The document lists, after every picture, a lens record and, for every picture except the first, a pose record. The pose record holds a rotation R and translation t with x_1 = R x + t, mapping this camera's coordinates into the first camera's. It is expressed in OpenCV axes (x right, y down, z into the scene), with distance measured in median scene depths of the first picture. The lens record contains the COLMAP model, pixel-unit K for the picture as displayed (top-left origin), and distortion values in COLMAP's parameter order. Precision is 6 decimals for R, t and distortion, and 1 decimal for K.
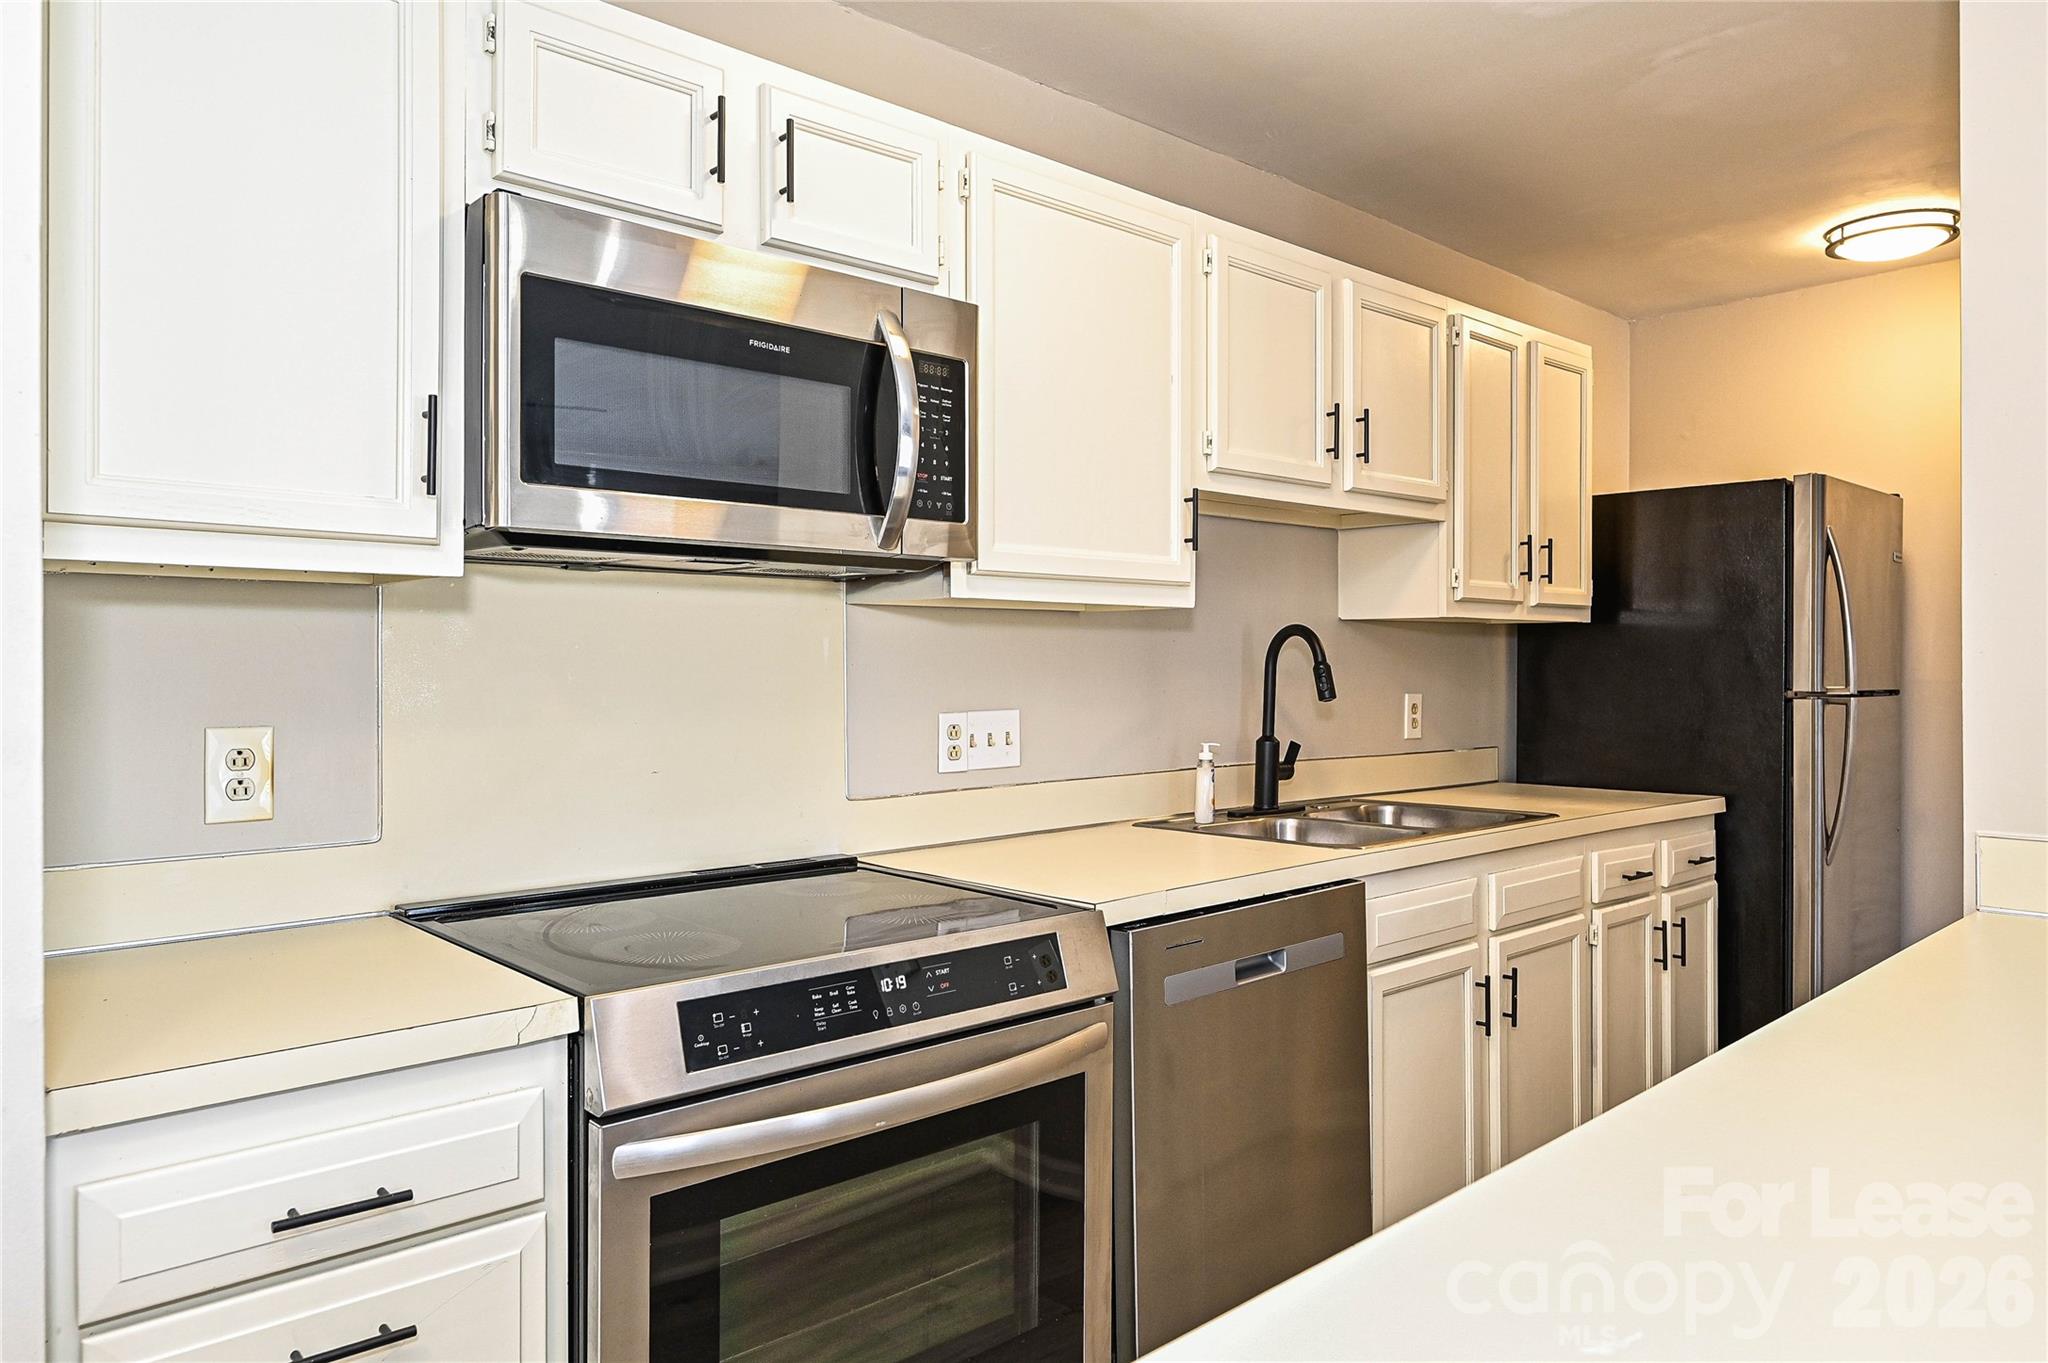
lens RADIAL K [[1333.2, 0, 1015.3], [0, 1333.2, 665.3], [0, 0, 1]] dist [-0.000816, 0.001019]
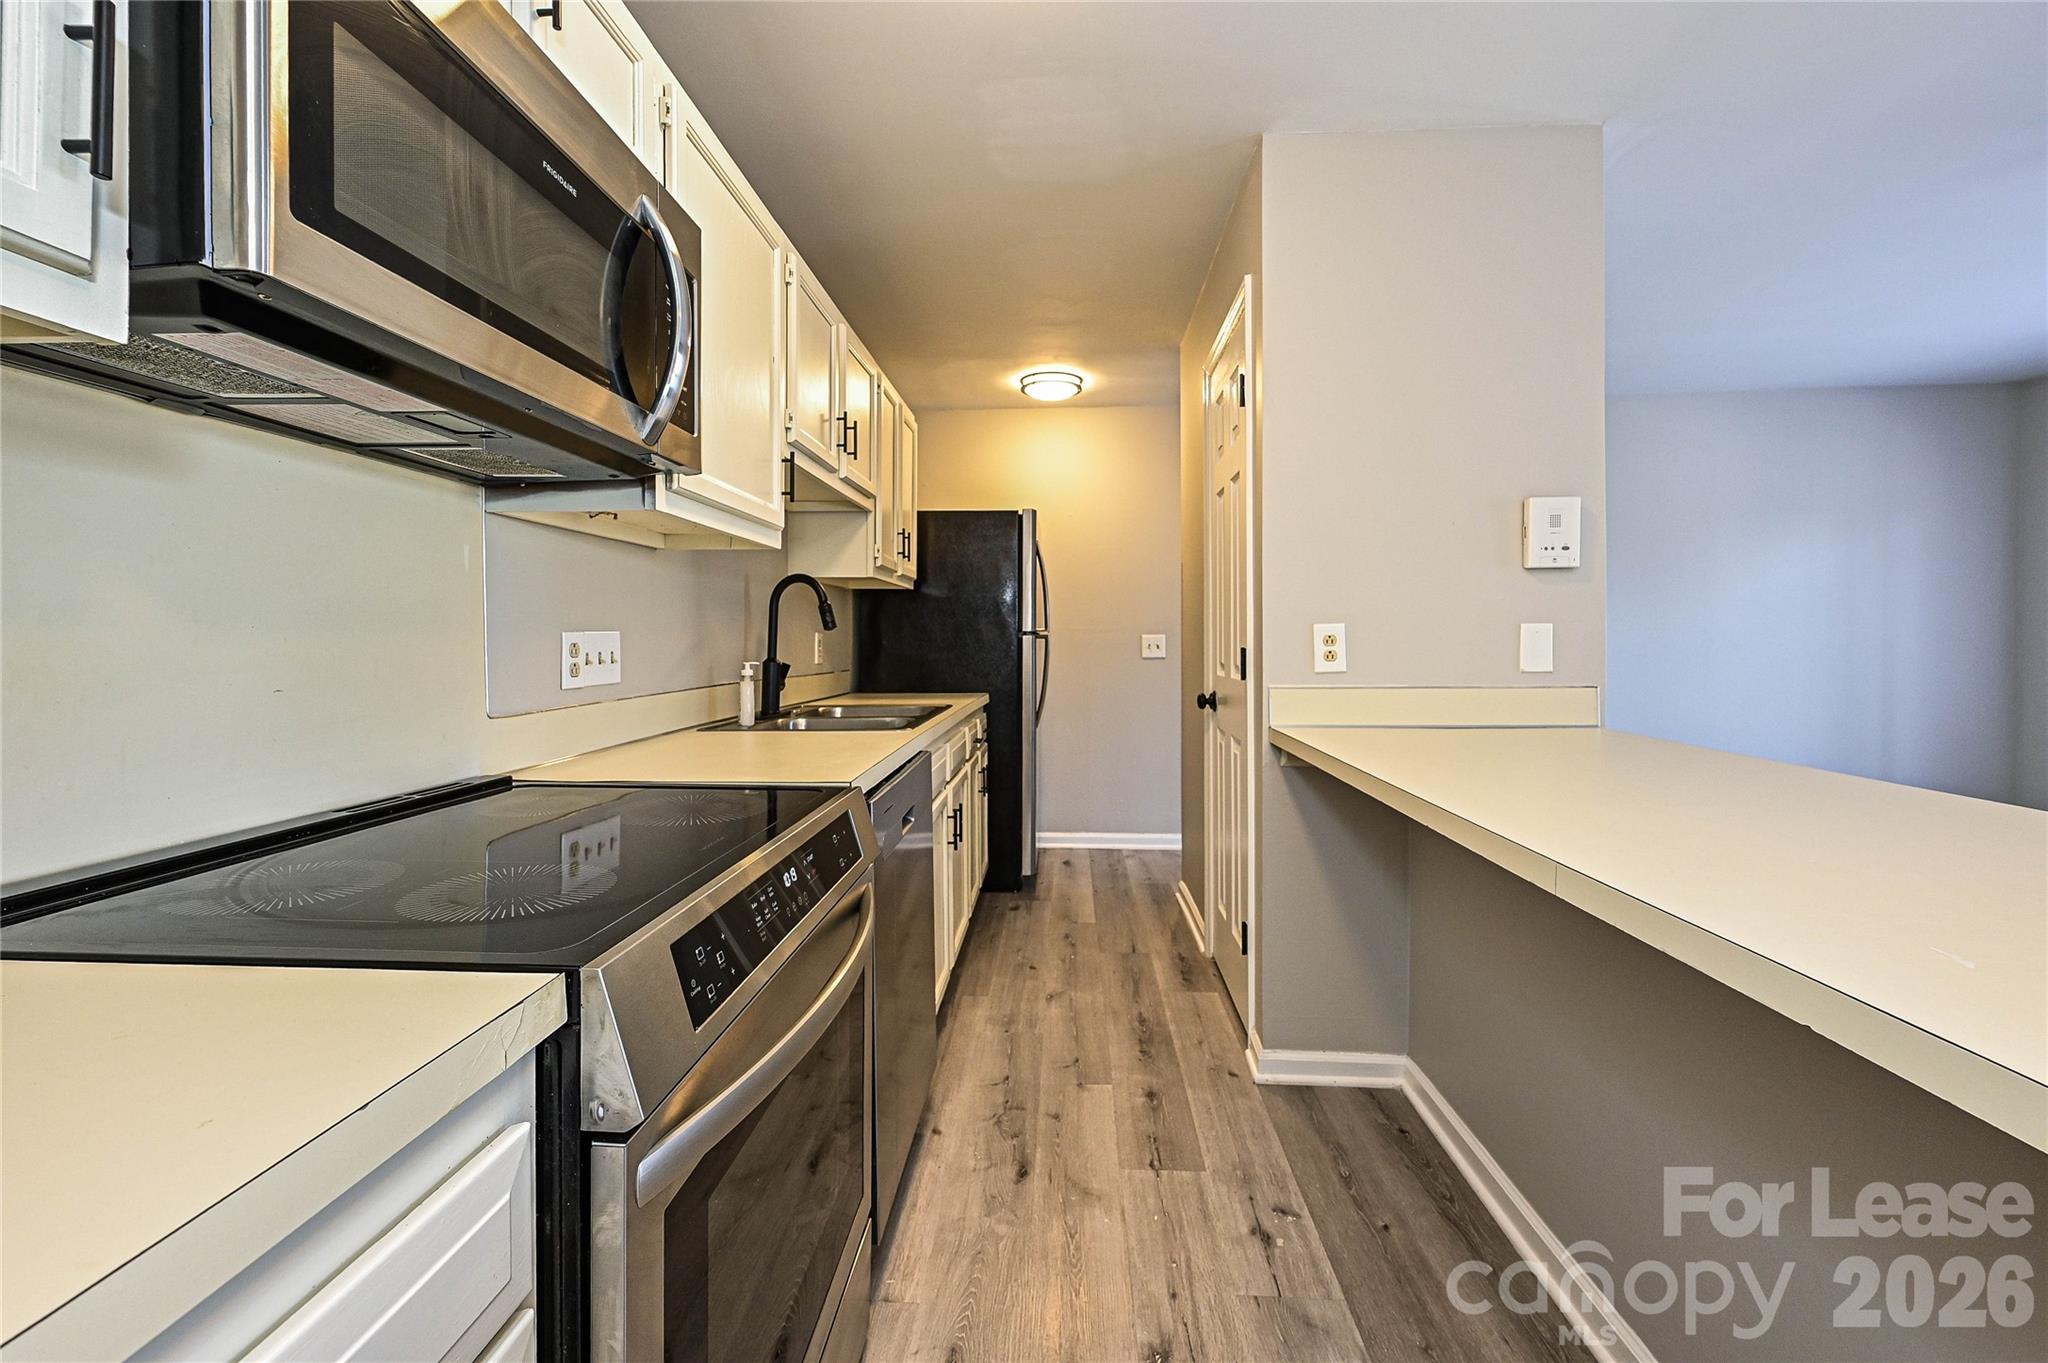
lens RADIAL K [[820.4, 0, 1017.0], [0, 820.4, 653.9], [0, 0, 1]] dist [0.001249, -0.007239]
pose [[0.716178, -0.011723, 0.697819, -0.268066], [0.001176, 0.999878, 0.015590, 0.047008], [-0.697916, -0.010345, 0.716105, 0.319051]]
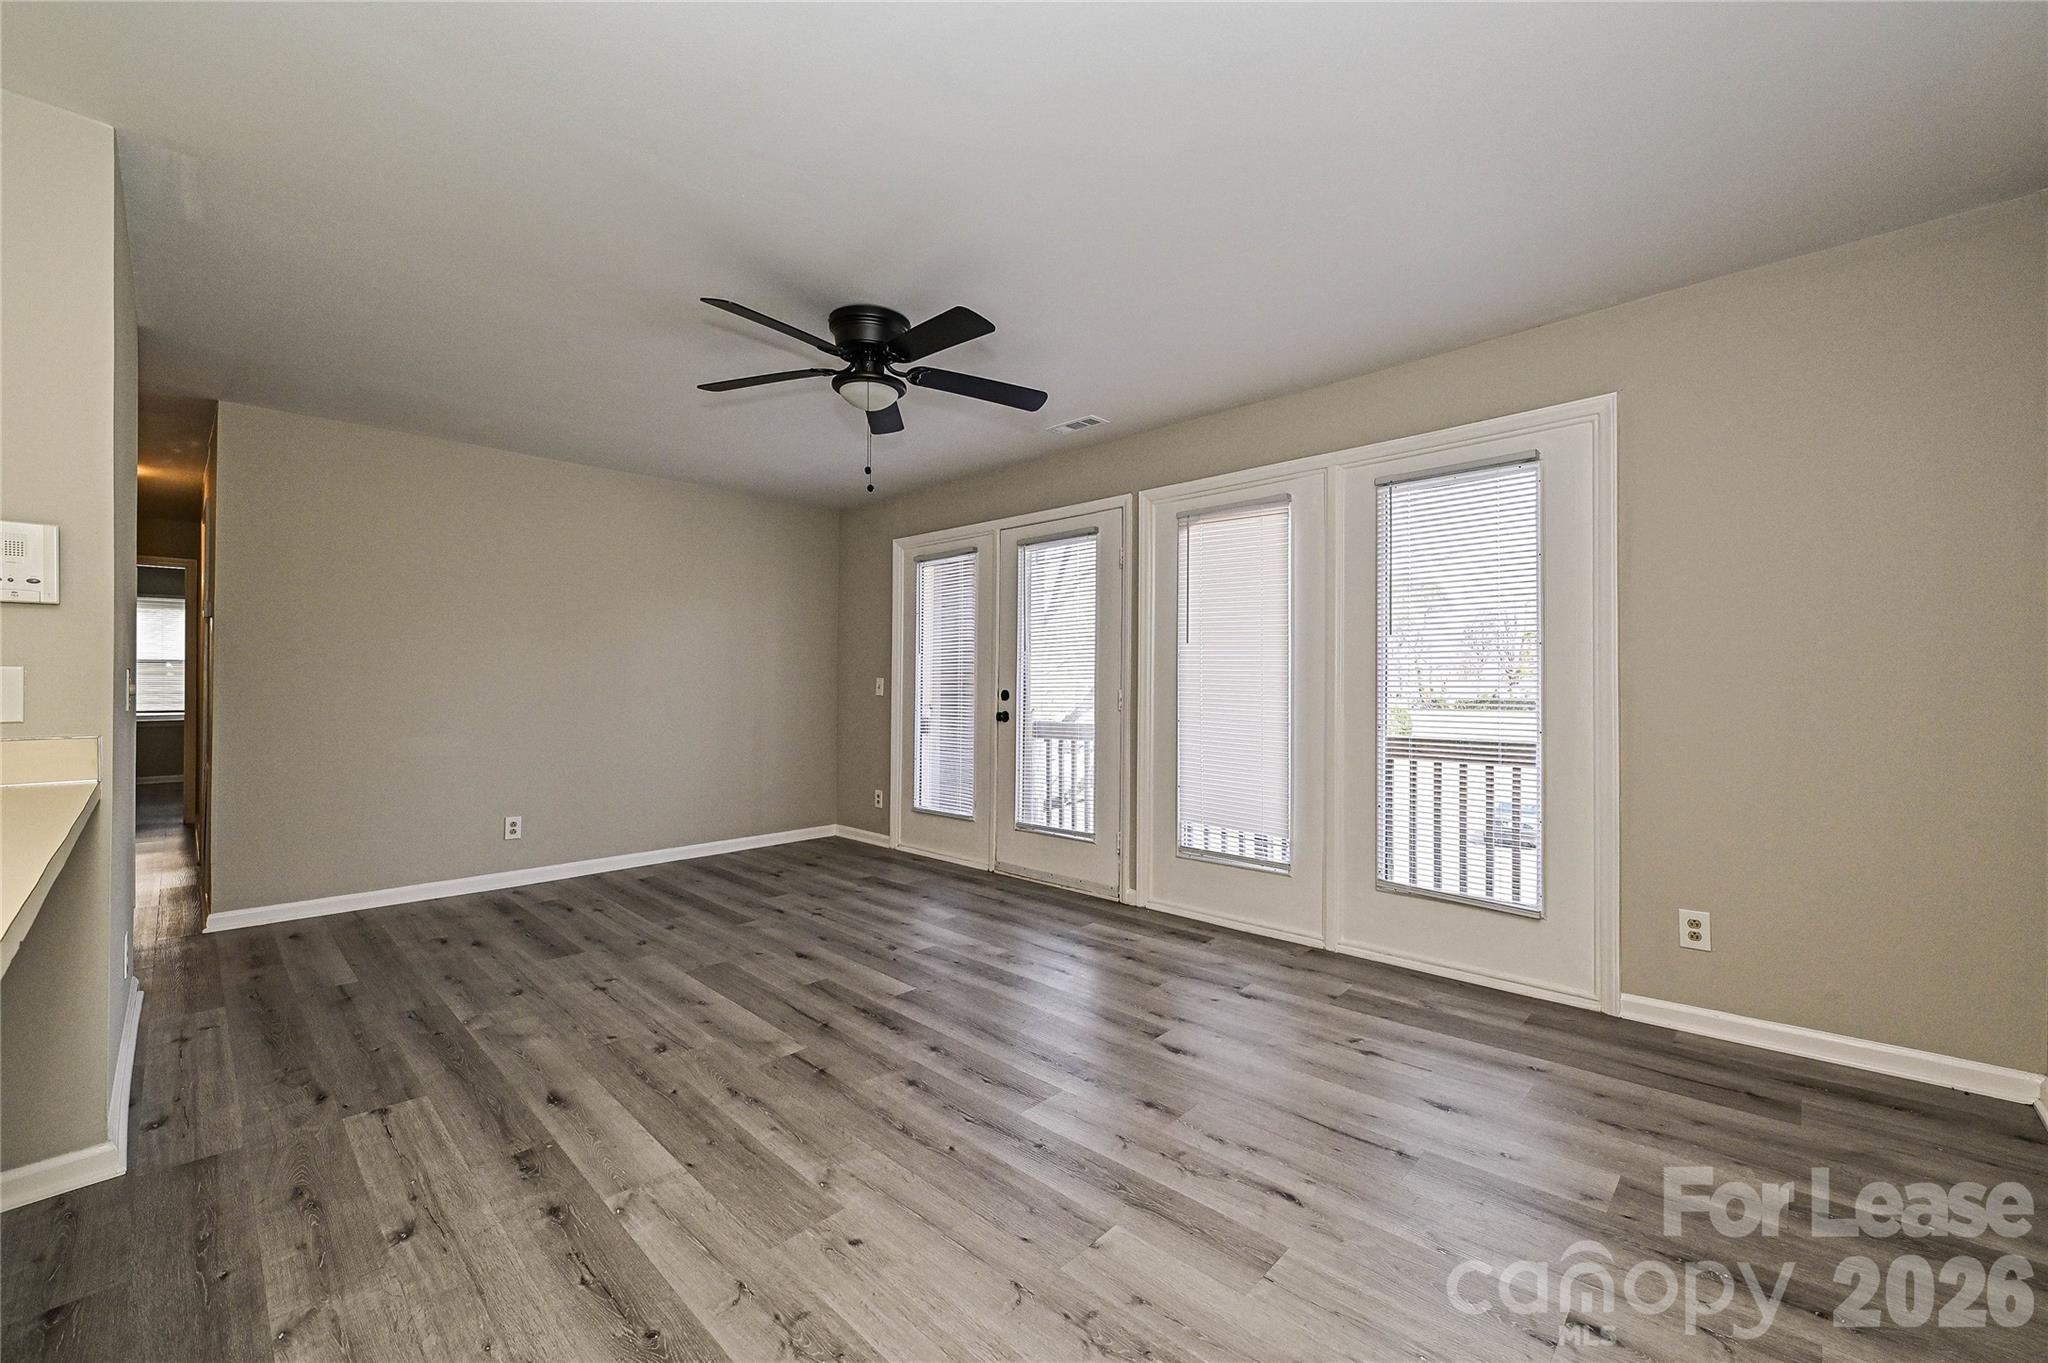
lens RADIAL K [[812.8, 0, 1024.0], [0, 812.8, 681.5], [0, 0, 1]] dist [-0.001479, -0.000121]
pose [[-0.071092, 0.005542, 0.997454, -0.061898], [-0.004190, 0.999974, -0.005854, 0.043259], [-0.997461, -0.004596, -0.071067, -0.330511]]
